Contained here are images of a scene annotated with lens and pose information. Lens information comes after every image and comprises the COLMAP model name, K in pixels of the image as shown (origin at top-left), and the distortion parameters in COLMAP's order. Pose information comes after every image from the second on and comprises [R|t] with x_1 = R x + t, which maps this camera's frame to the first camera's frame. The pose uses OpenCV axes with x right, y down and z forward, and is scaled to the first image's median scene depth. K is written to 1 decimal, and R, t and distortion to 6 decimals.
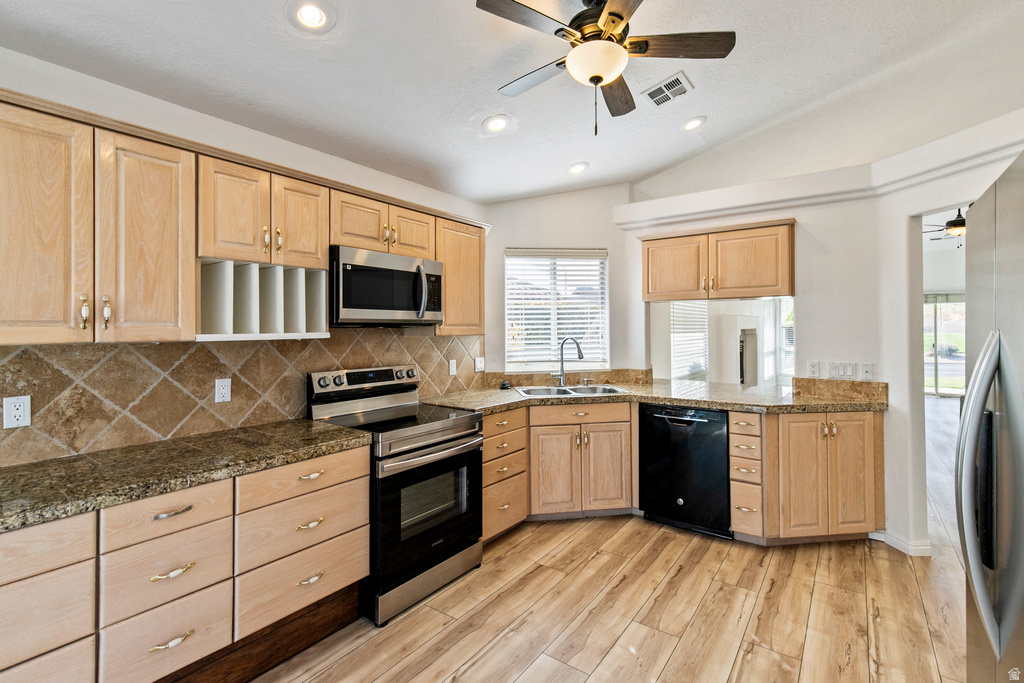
lens RADIAL K [[474.0, 0, 512.0], [0, 474.0, 321.3], [0, 0, 1]] dist [0.002513, -0.000238]
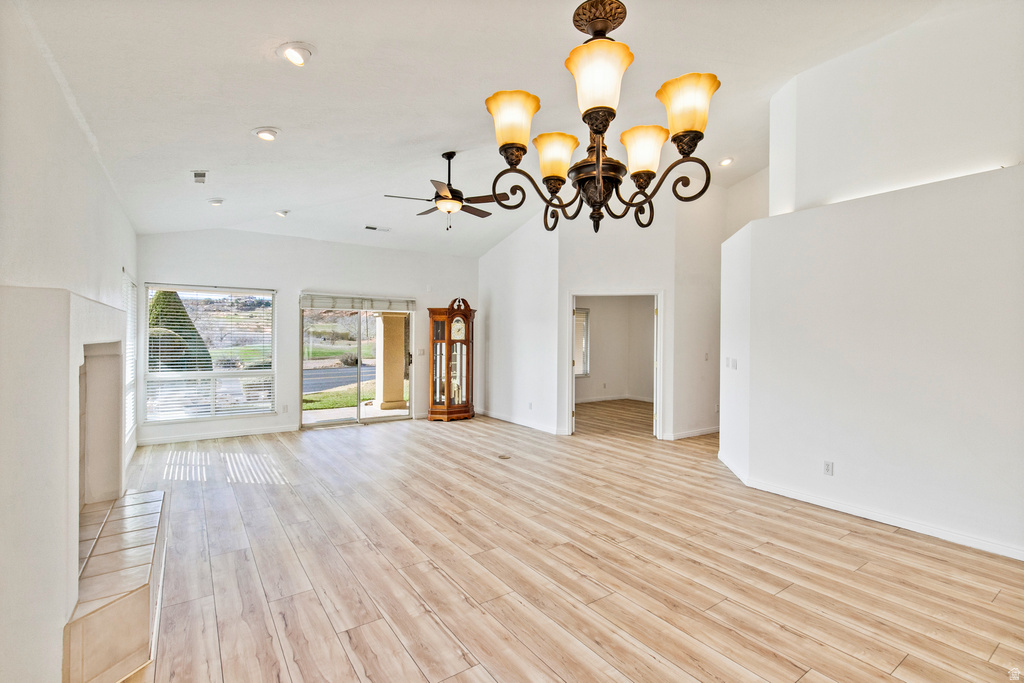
lens RADIAL K [[468.2, 0, 514.5], [0, 468.2, 340.0], [0, 0, 1]] dist [0.008810, -0.000473]
pose [[0.323654, 0.001557, 0.946174, 0.741656], [-0.018220, 0.999823, 0.004587, 0.016973], [-0.946000, -0.018723, 0.323625, 1.636338]]
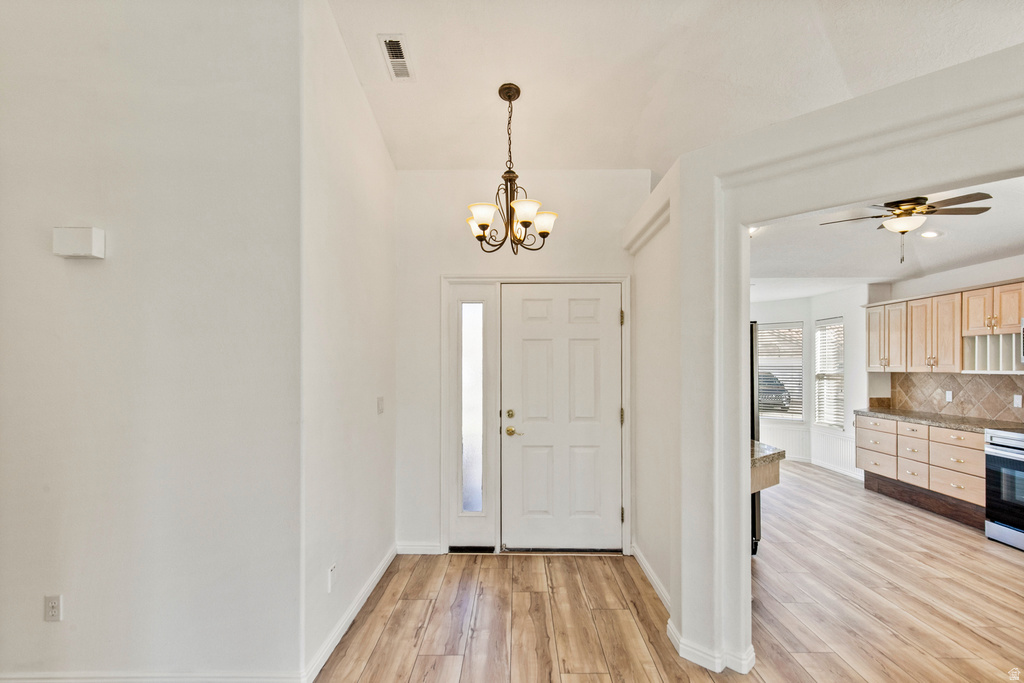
lens RADIAL K [[472.4, 0, 516.4], [0, 472.4, 362.3], [0, 0, 1]] dist [0.002606, 0.000393]
pose [[-0.813546, -0.002119, -0.581496, 1.703846], [0.006026, 0.999909, -0.012074, 0.002837], [0.581469, -0.013327, -0.813459, 1.121651]]
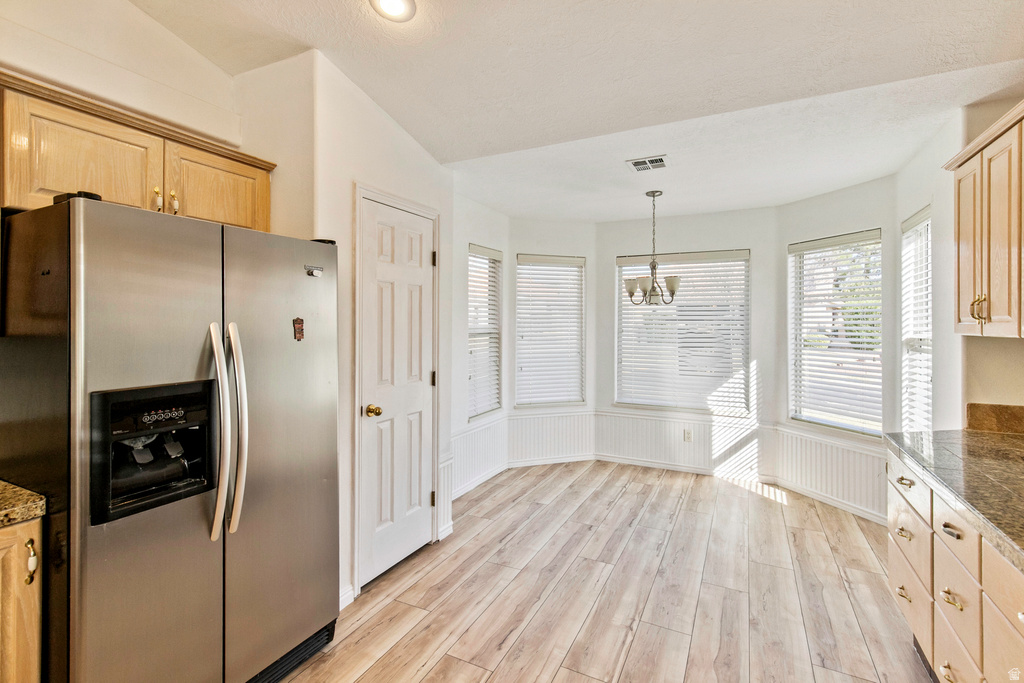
lens RADIAL K [[470.0, 0, 507.0], [0, 470.0, 321.3], [0, 0, 1]] dist [0.002227, 0.000132]
pose [[-0.987767, 0.001365, -0.155932, 0.137021], [0.003035, 0.999941, -0.010468, 0.010354], [0.155908, -0.010814, -0.987712, 0.990154]]
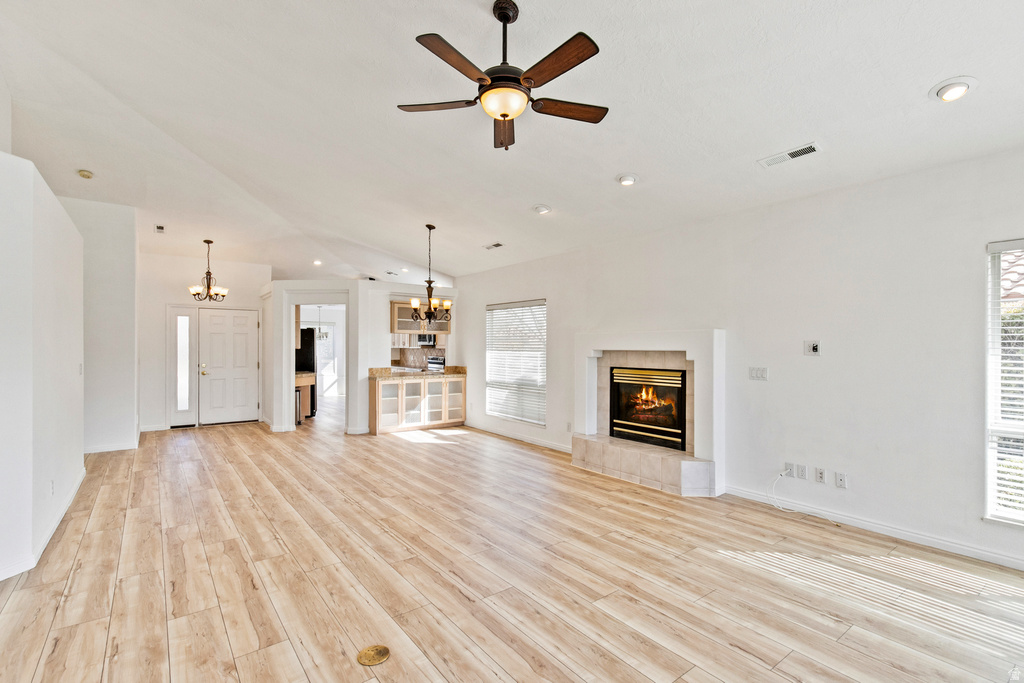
lens RADIAL K [[471.6, 0, 511.3], [0, 471.6, 349.0], [0, 0, 1]] dist [0.005549, 0.000185]
pose [[-0.288388, 0.006590, -0.957491, 3.205887], [0.006635, 0.999966, 0.004884, 0.023054], [0.957491, -0.004945, -0.288422, 2.716940]]
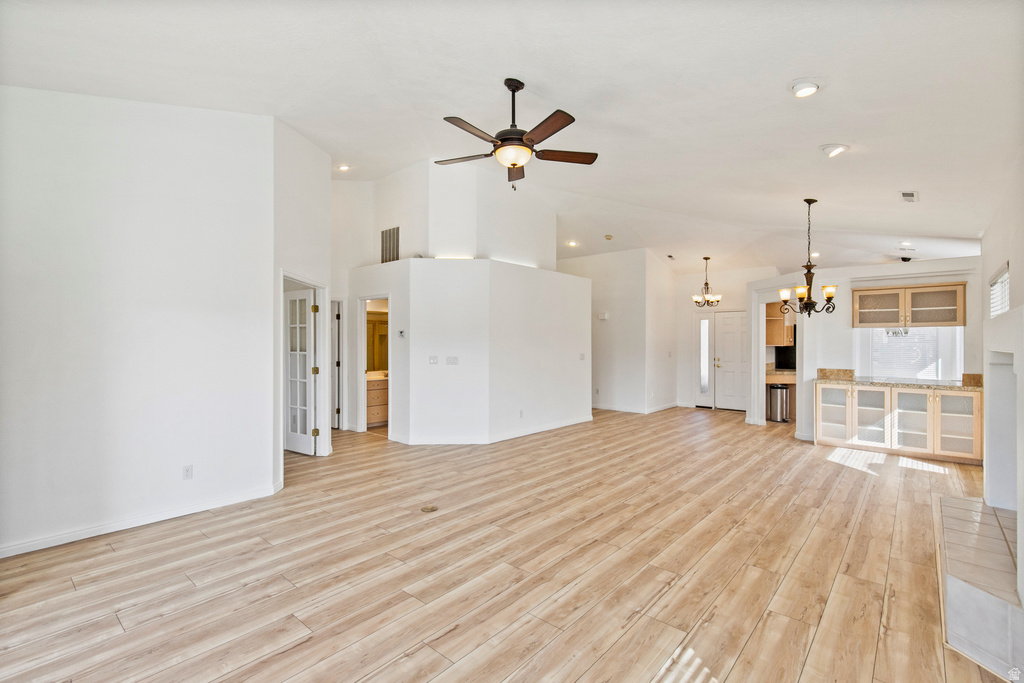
lens RADIAL K [[464.4, 0, 512.0], [0, 464.4, 341.5], [0, 0, 1]] dist [0.006118, 0.000261]
pose [[-0.996080, -0.001307, 0.088446, 2.194302], [-0.002270, 0.999939, -0.010797, 0.032615], [-0.088427, -0.010955, -0.996022, 3.636394]]
